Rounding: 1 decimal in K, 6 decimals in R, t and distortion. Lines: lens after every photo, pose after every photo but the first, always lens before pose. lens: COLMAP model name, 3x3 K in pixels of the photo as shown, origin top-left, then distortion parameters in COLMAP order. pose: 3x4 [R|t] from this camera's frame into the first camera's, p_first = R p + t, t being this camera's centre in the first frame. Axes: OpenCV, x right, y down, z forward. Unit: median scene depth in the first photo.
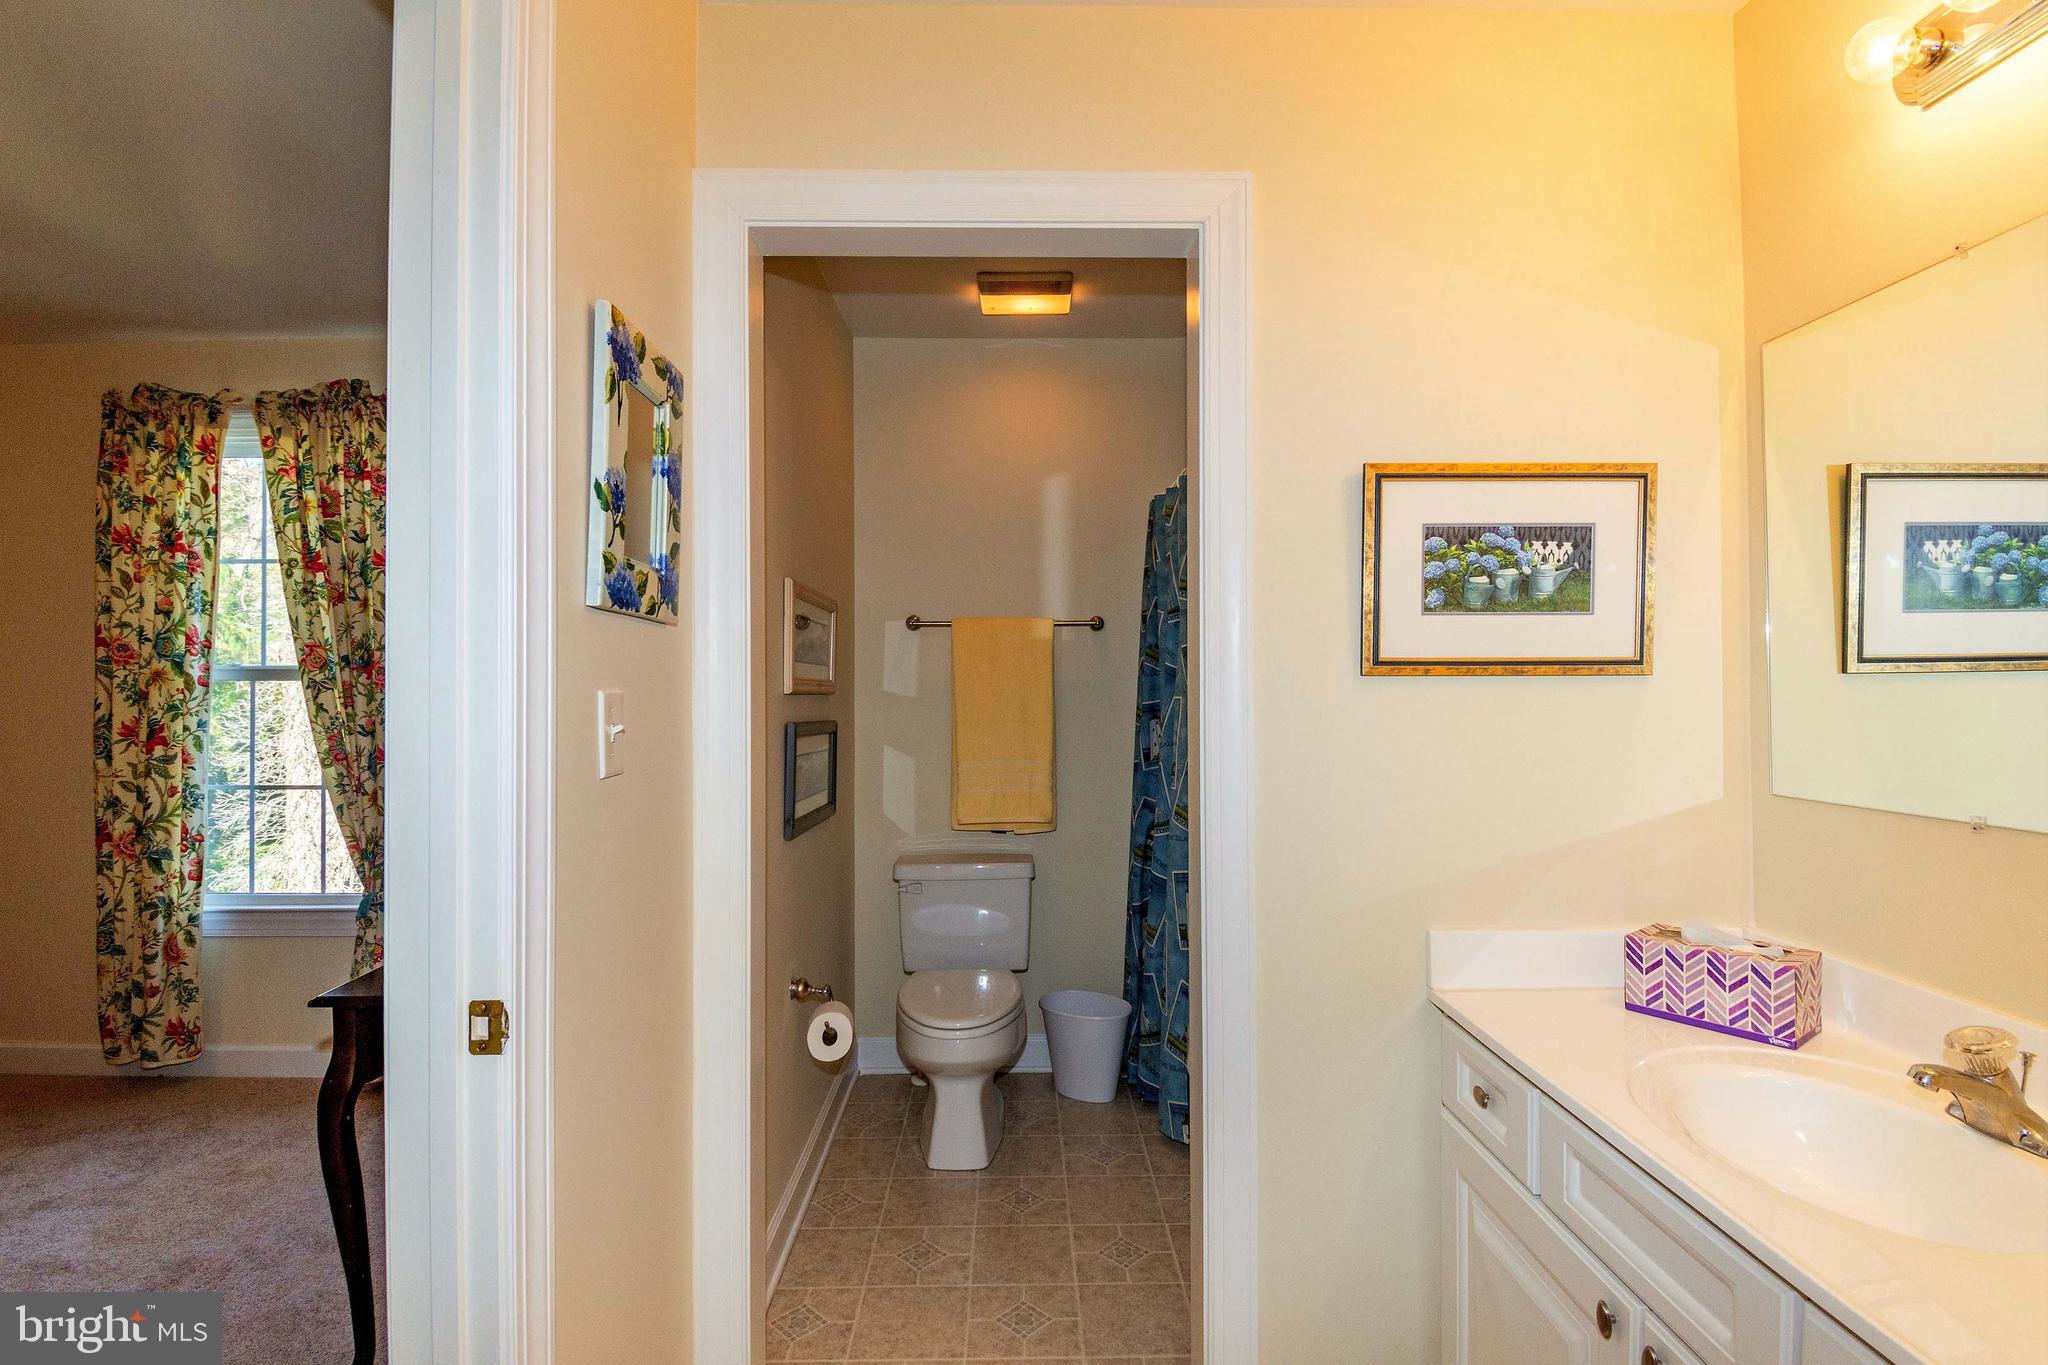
lens RADIAL K [[918.3, 0, 1024.0], [0, 918.3, 682.5], [0, 0, 1]] dist [-0.001370, -0.000265]
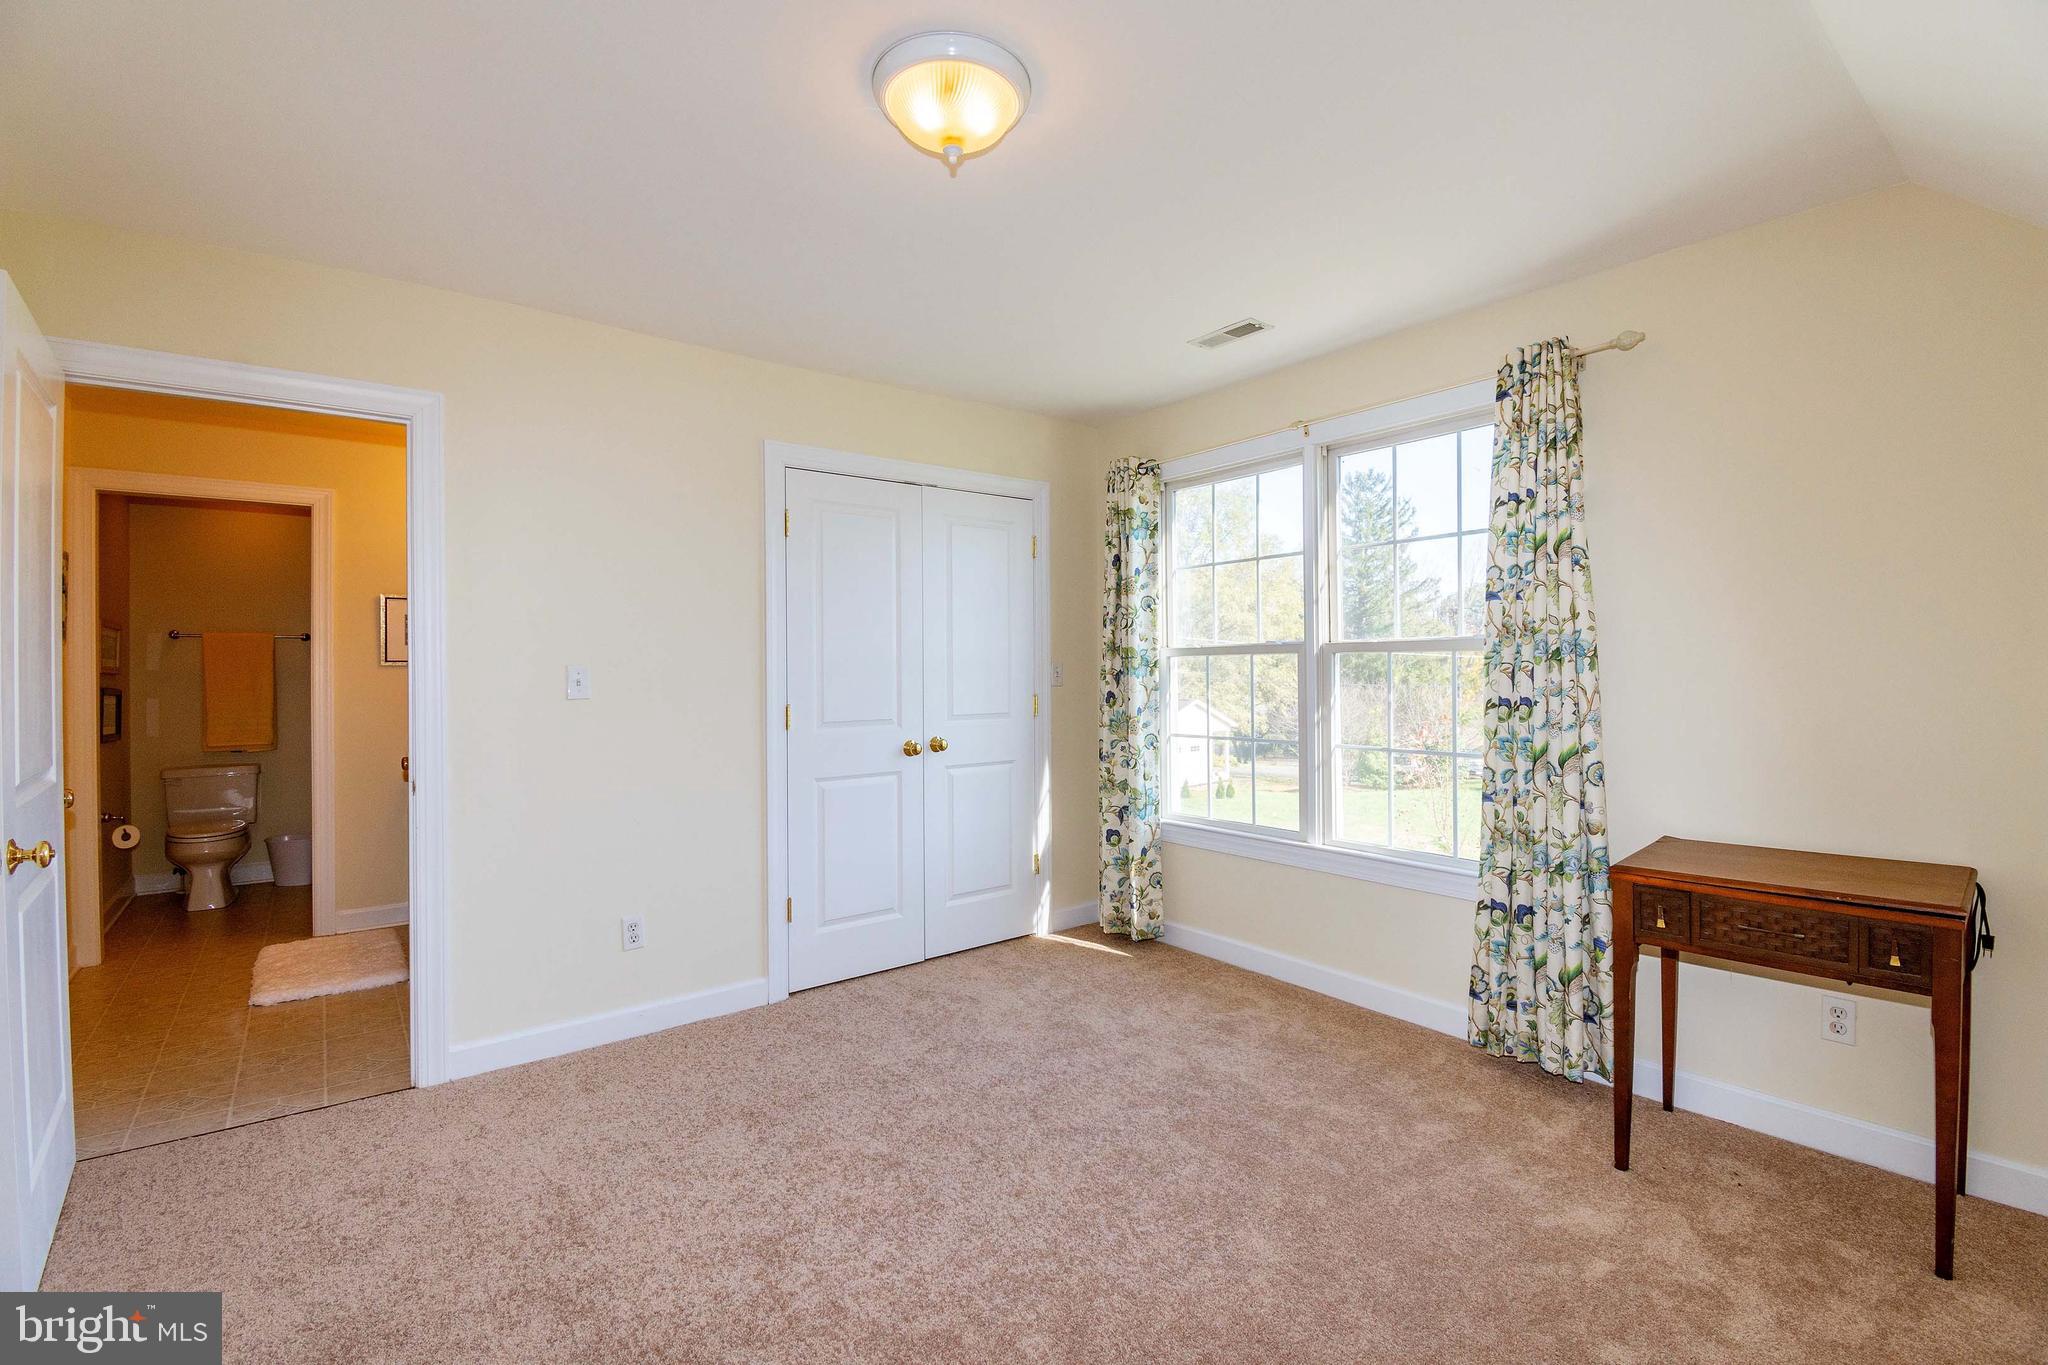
lens RADIAL K [[918.3, 0, 1024.0], [0, 918.3, 682.5], [0, 0, 1]] dist [-0.001370, -0.000265]
pose [[0.798368, -0.002279, 0.602166, 0.149472], [-0.003426, 0.999959, 0.008327, 0.004749], [-0.602161, -0.008711, 0.798327, -1.698461]]
